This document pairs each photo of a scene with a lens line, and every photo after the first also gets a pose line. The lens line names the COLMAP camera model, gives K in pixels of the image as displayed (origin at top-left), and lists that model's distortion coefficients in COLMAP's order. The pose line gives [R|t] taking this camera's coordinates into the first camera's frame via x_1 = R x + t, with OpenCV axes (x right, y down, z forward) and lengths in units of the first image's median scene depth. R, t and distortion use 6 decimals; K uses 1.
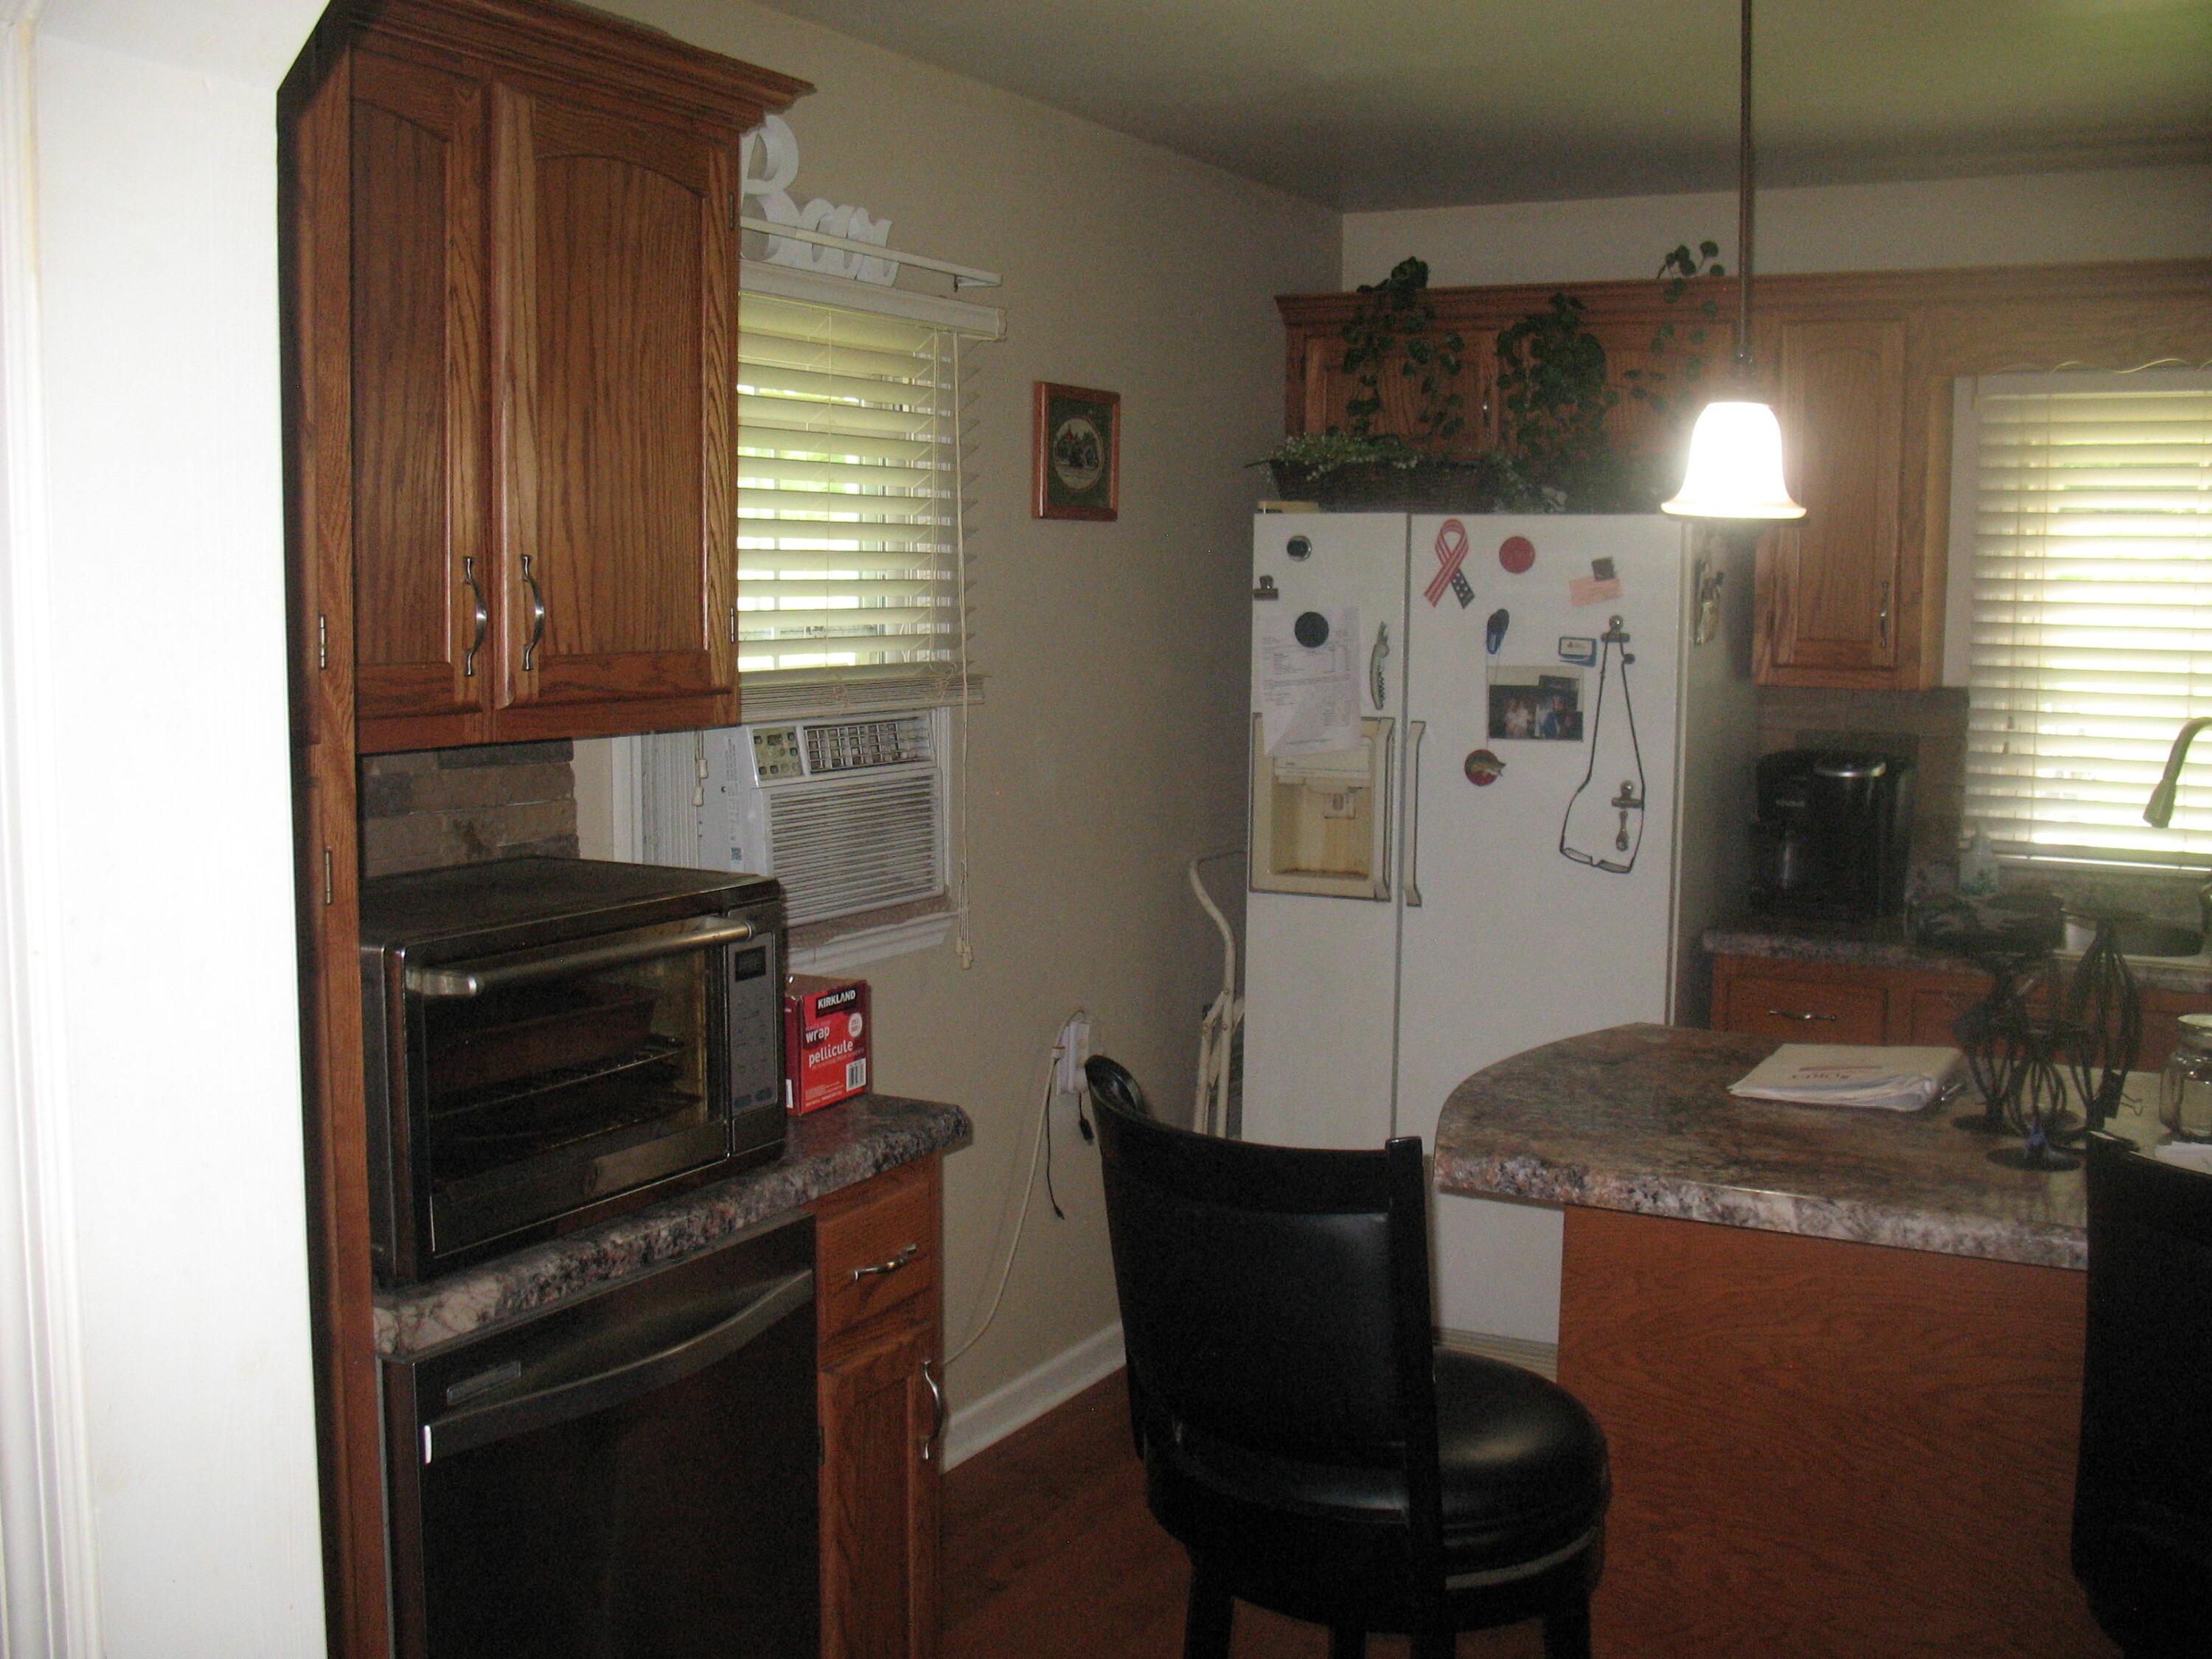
lens RADIAL K [[2340.4, 0, 1091.5], [0, 2340.4, 838.2], [0, 0, 1]] dist [-0.095953, 0.000000]
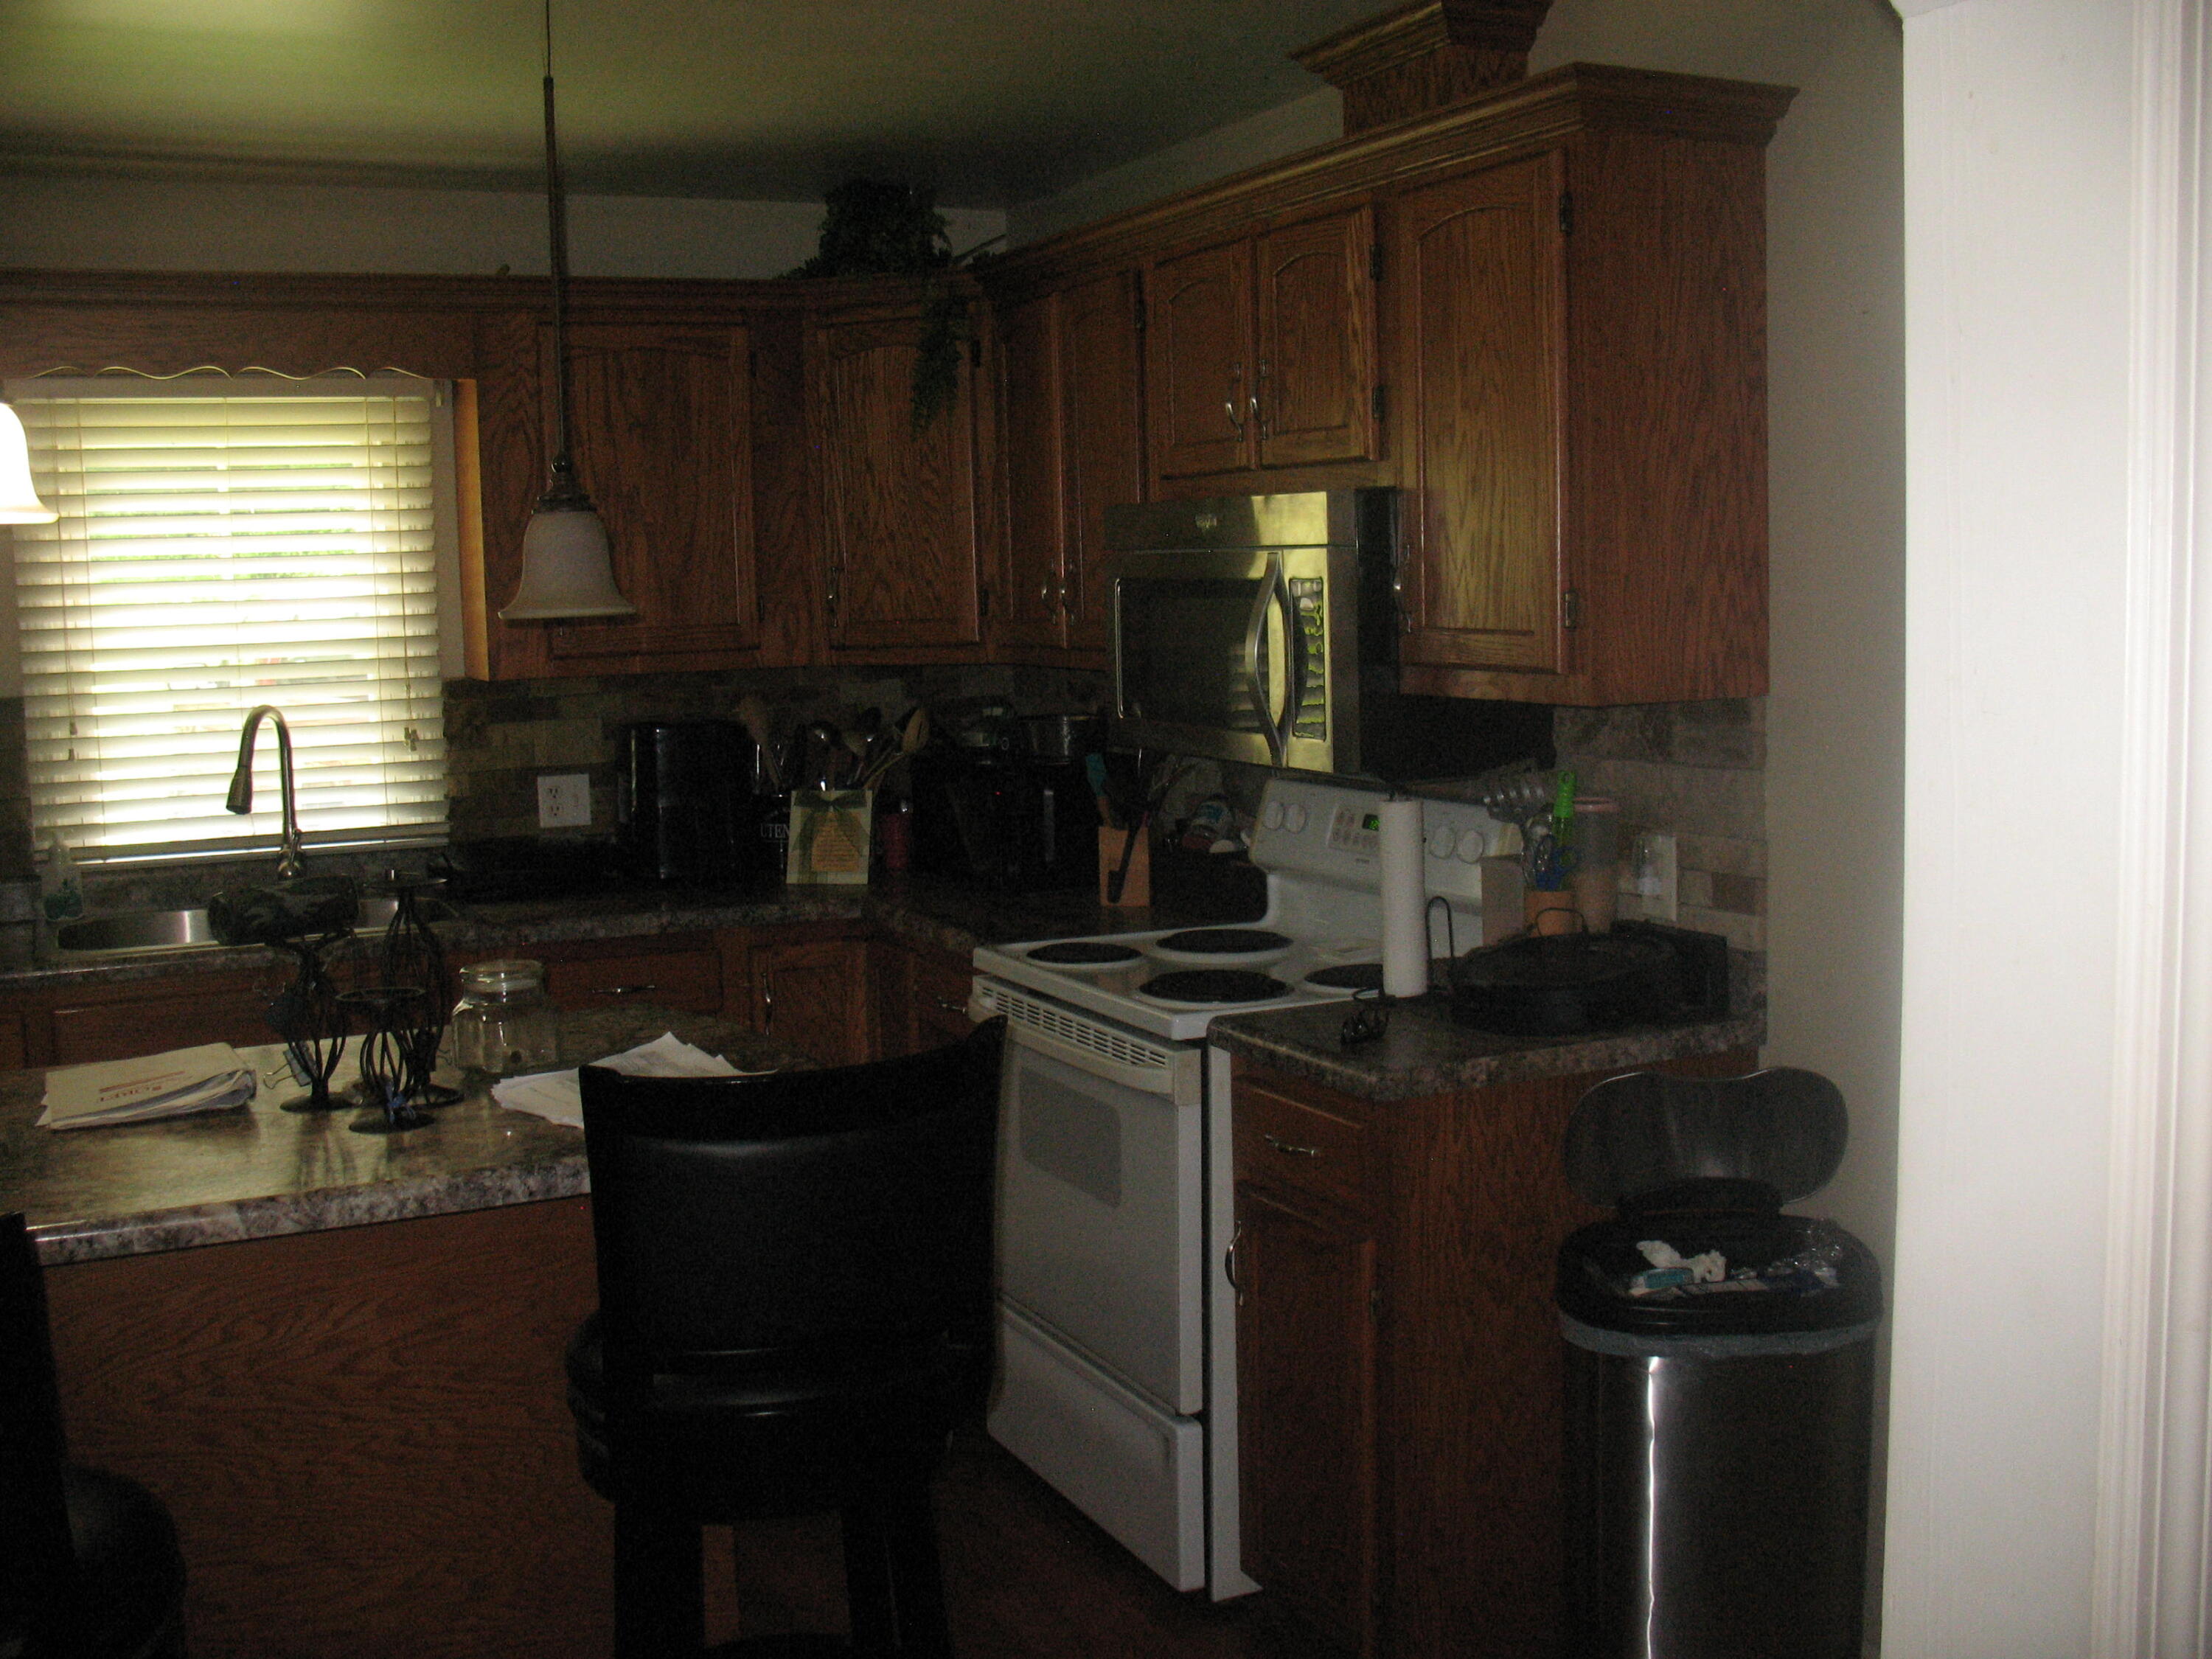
lens RADIAL K [[2340.4, 0, 1089.5], [0, 2340.4, 822.2], [0, 0, 1]] dist [-0.095953, 0.000000]
pose [[0.575286, -0.110372, 0.810471, -0.232451], [0.119523, 0.991562, 0.050194, -0.010924], [-0.809172, 0.067994, 0.583624, 0.103740]]
